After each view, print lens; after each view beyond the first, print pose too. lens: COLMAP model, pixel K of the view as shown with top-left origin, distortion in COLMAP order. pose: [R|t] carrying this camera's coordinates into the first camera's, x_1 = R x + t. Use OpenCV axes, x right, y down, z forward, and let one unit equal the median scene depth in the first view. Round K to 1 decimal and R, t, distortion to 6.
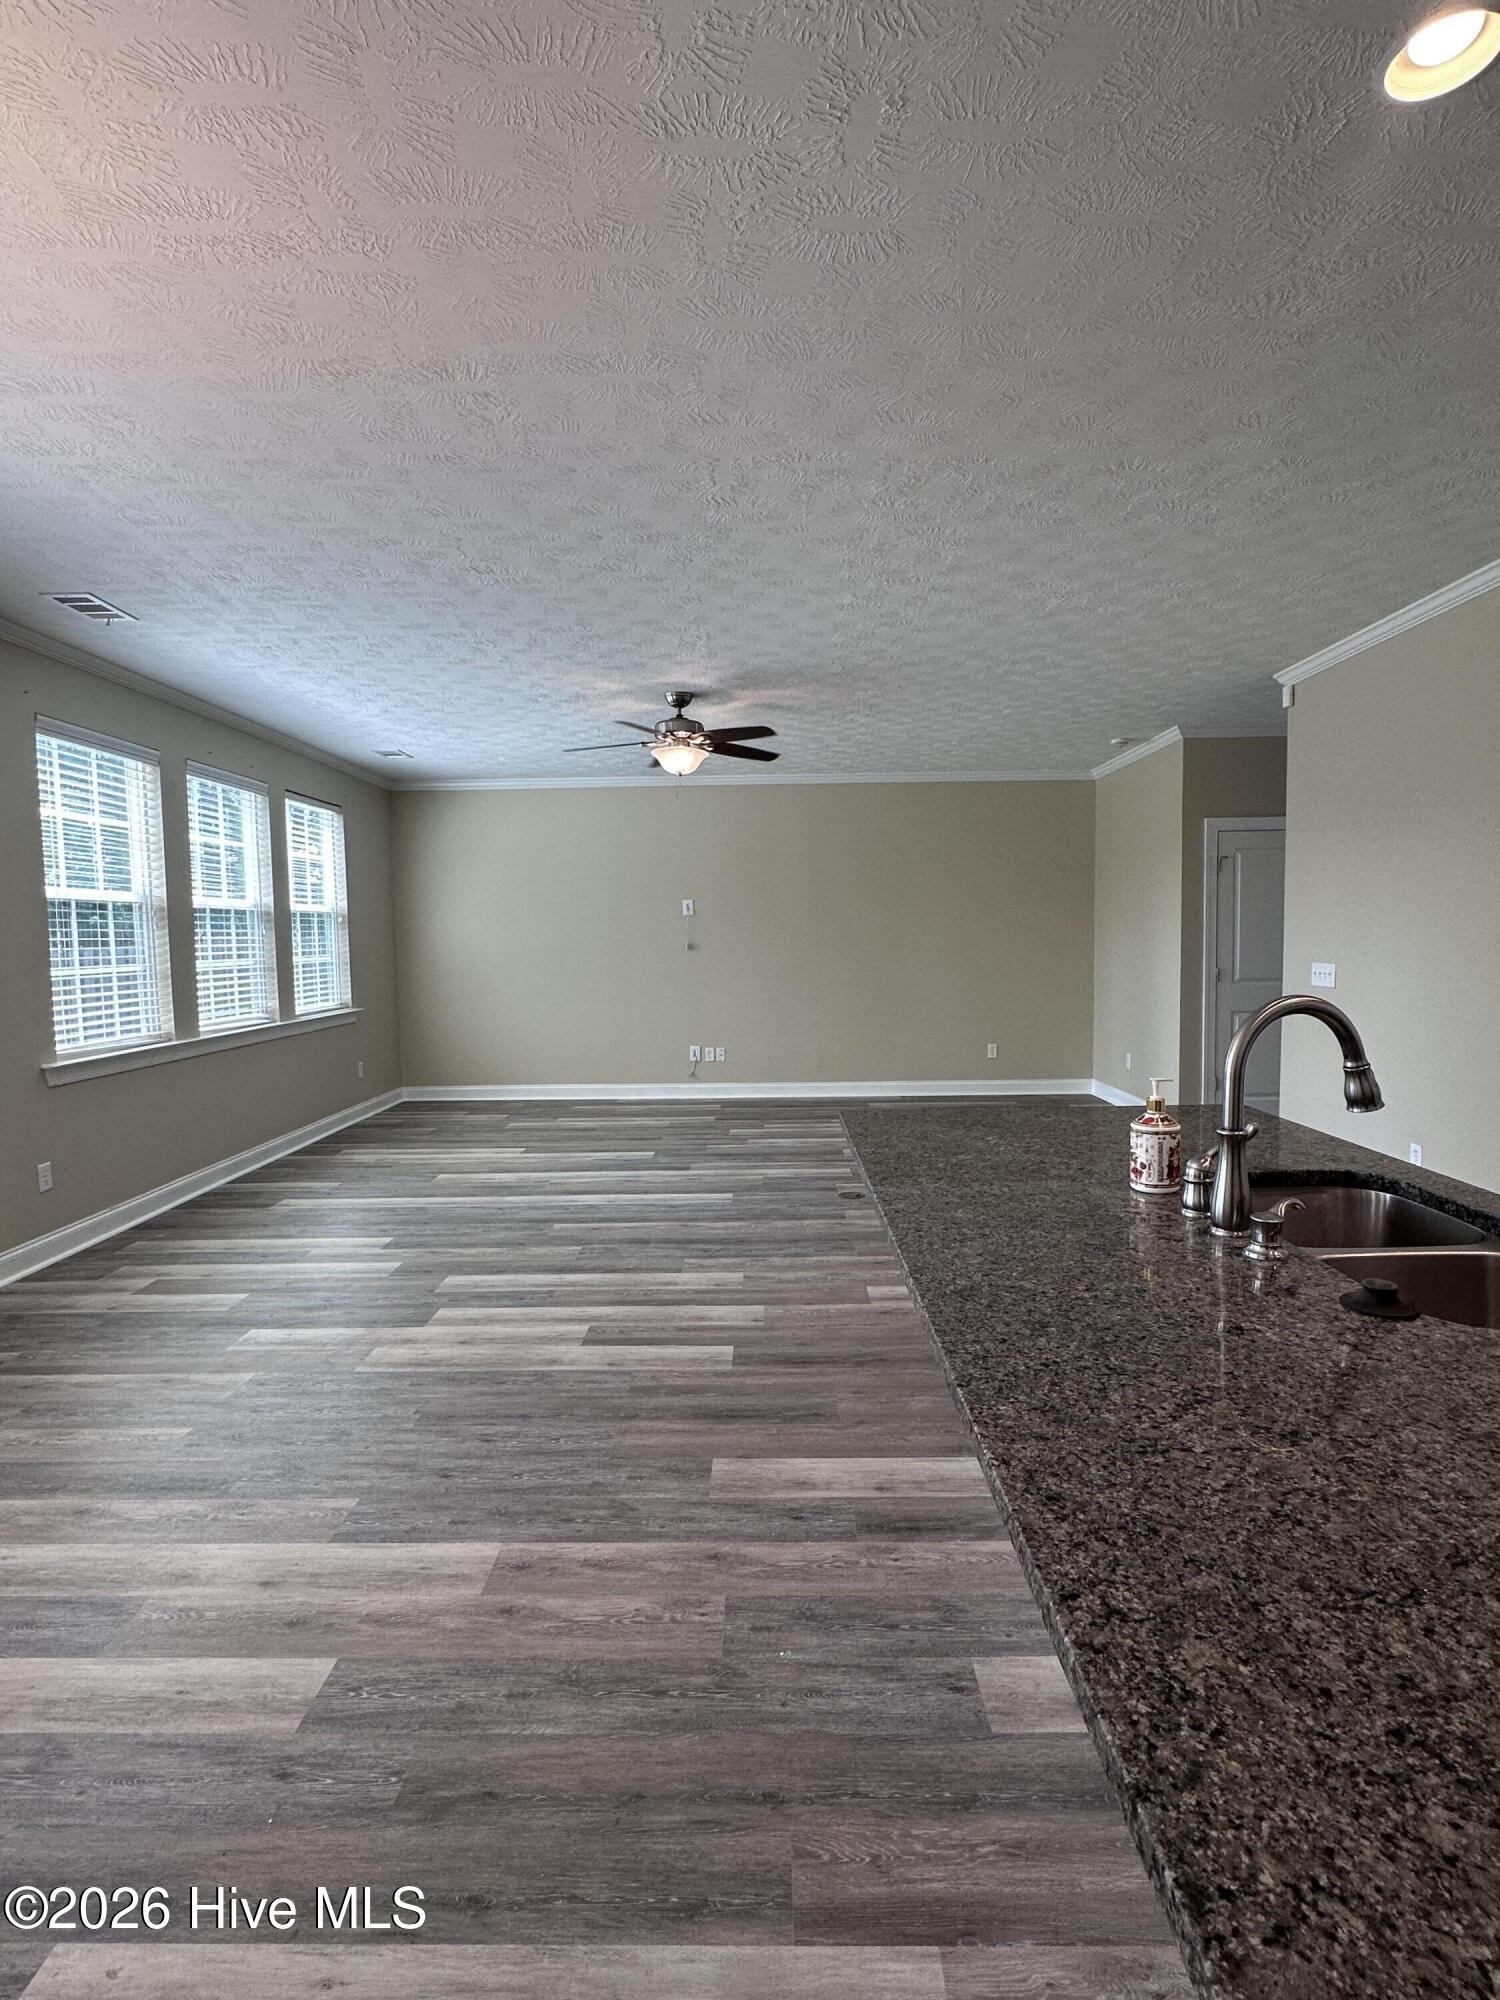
lens RADIAL K [[966.7, 0, 750.0], [0, 966.7, 1000.0], [0, 0, 1]] dist [0.000606, -0.000084]
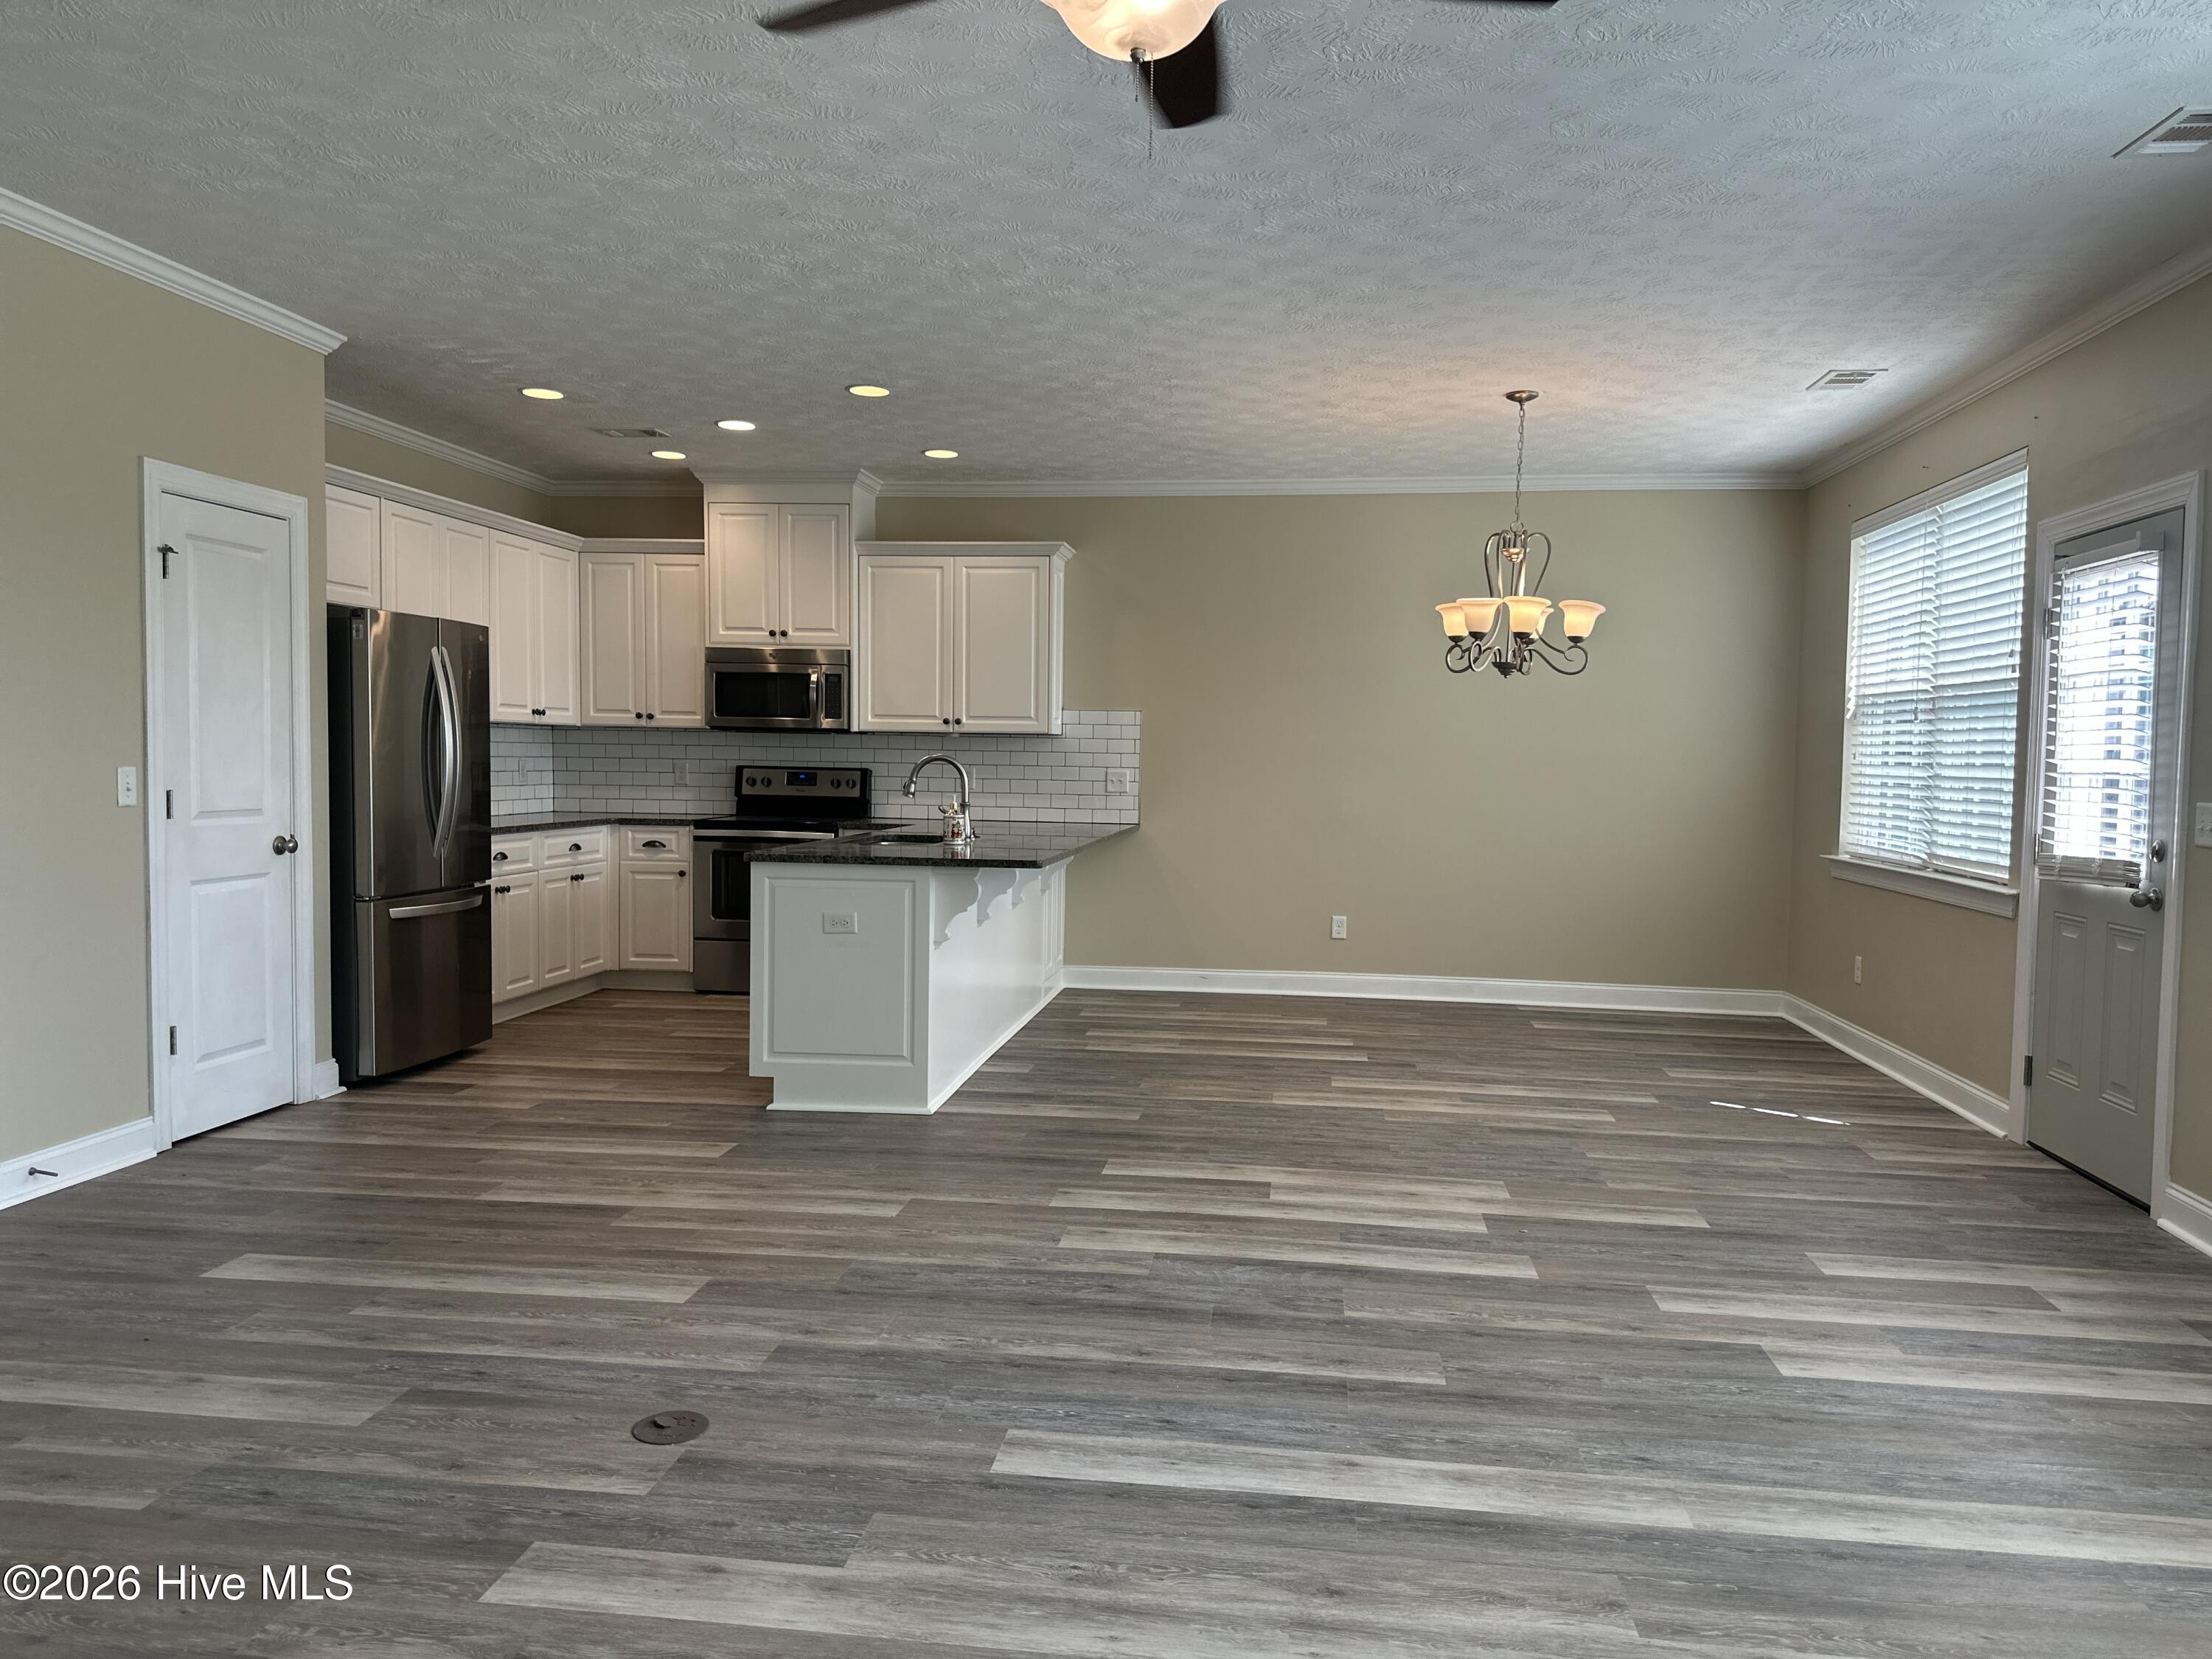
lens RADIAL K [[1552.3, 0, 1121.3], [0, 1552.3, 833.7], [0, 0, 1]] dist [0.115057, -0.175341]
pose [[-0.993956, -0.006978, 0.109555, -0.137483], [0.005619, 0.993435, 0.114260, -0.090648], [-0.109633, 0.114185, -0.987392, 1.709995]]
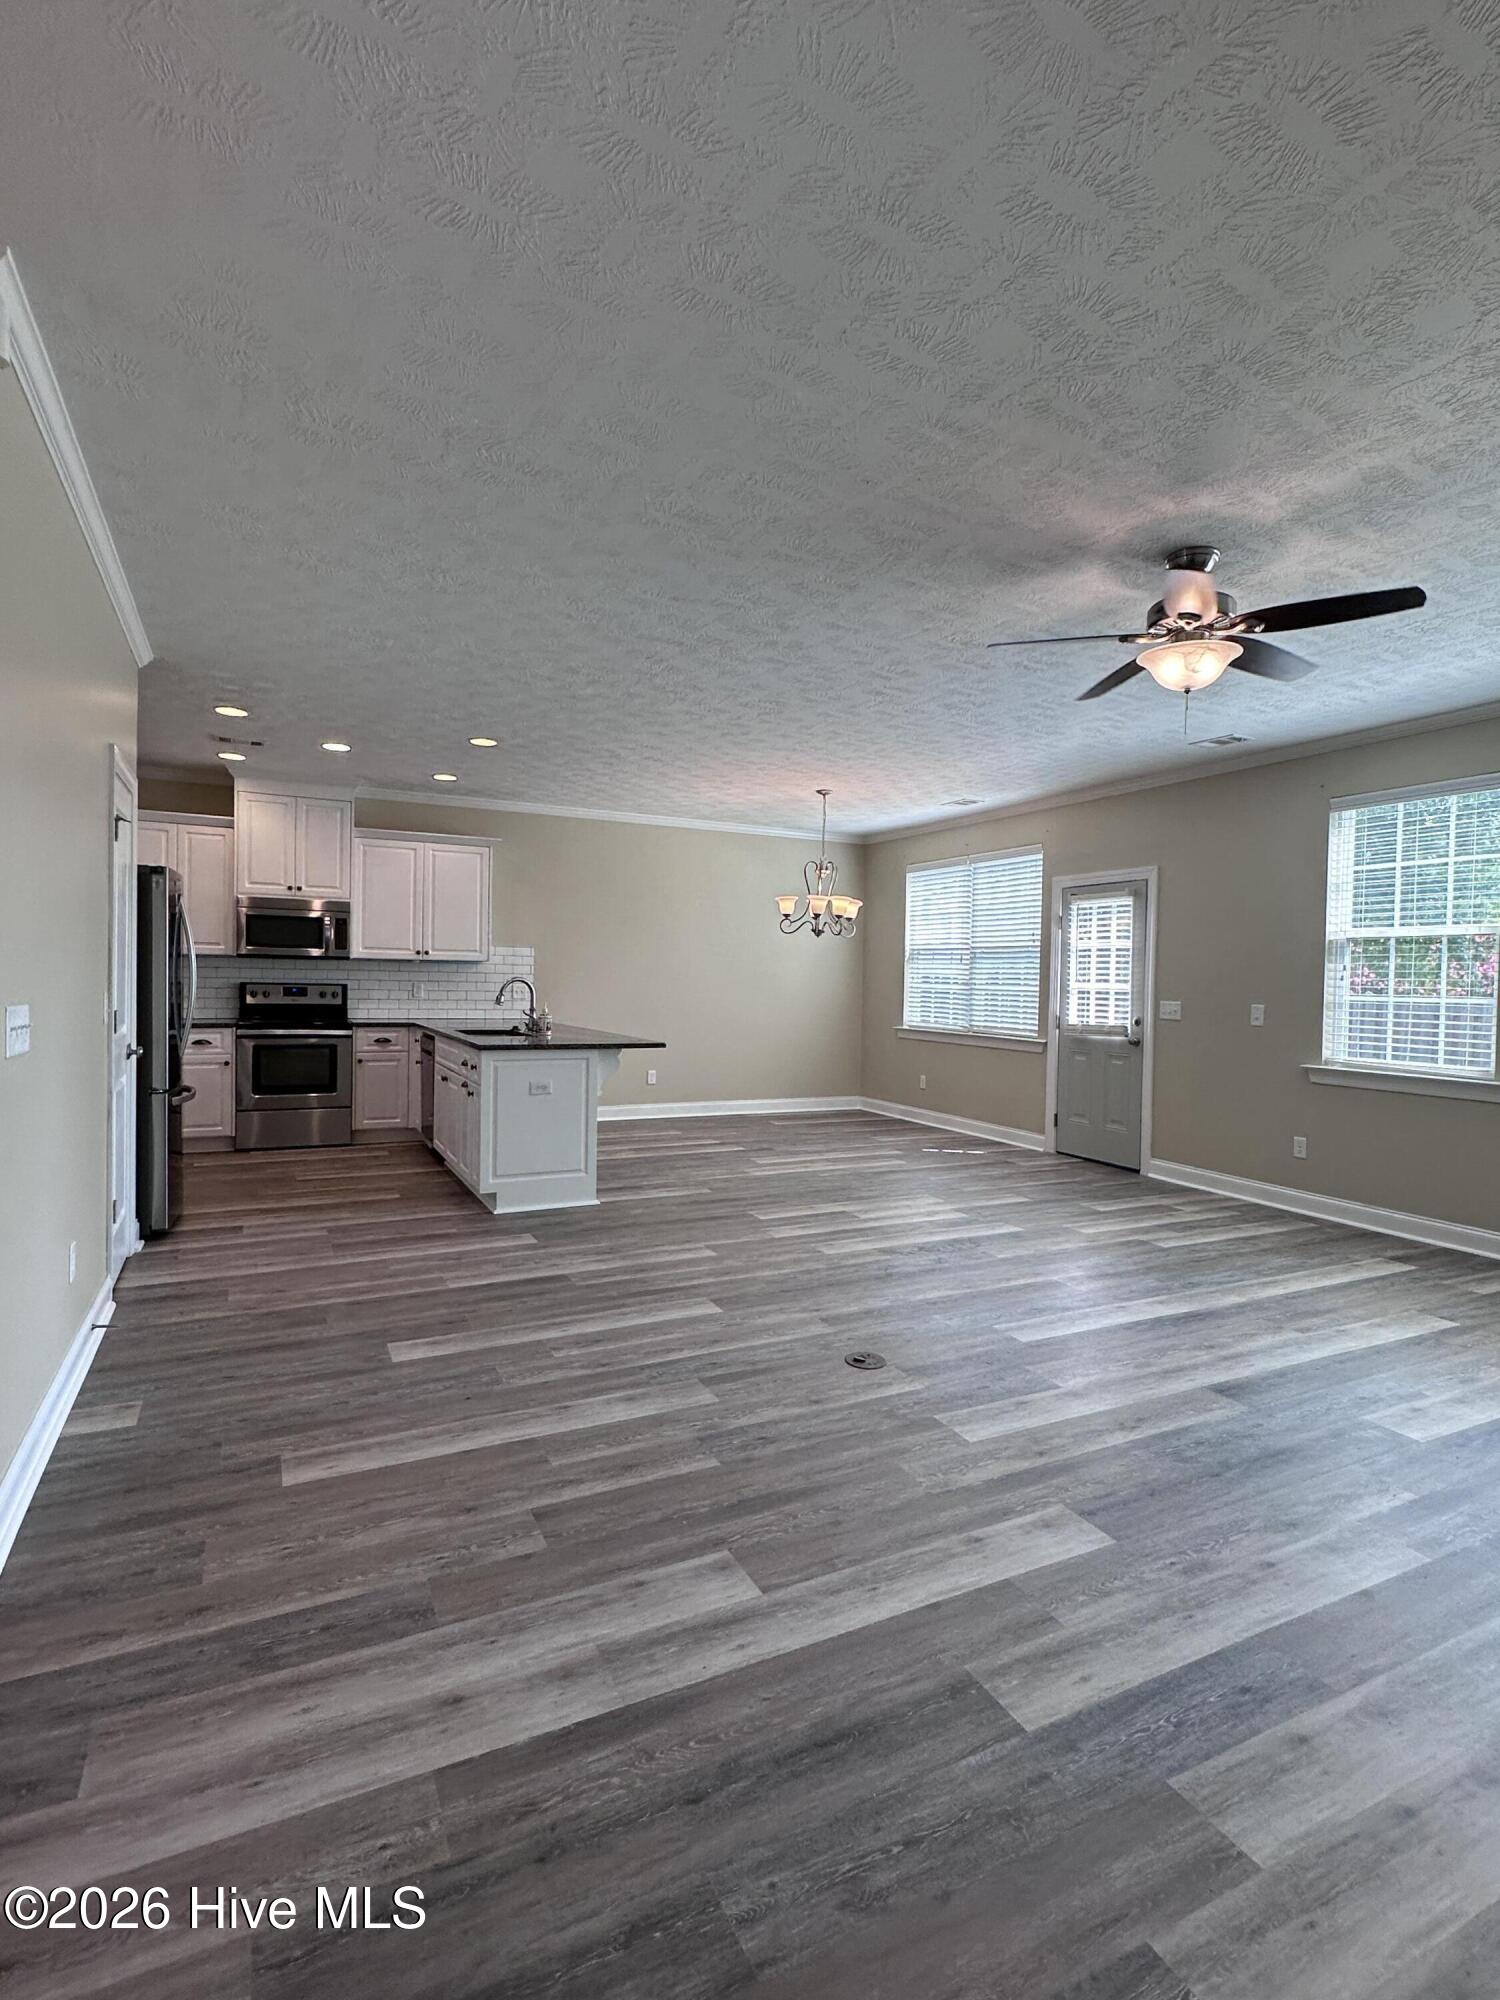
lens RADIAL K [[980.3, 0, 752.7], [0, 980.3, 999.4], [0, 0, 1]] dist [-0.004575, -0.000502]
pose [[-0.887656, 0.007157, -0.460452, 0.525227], [-0.036962, 0.995546, 0.086730, -0.102461], [0.459022, 0.094006, -0.883438, 1.696731]]
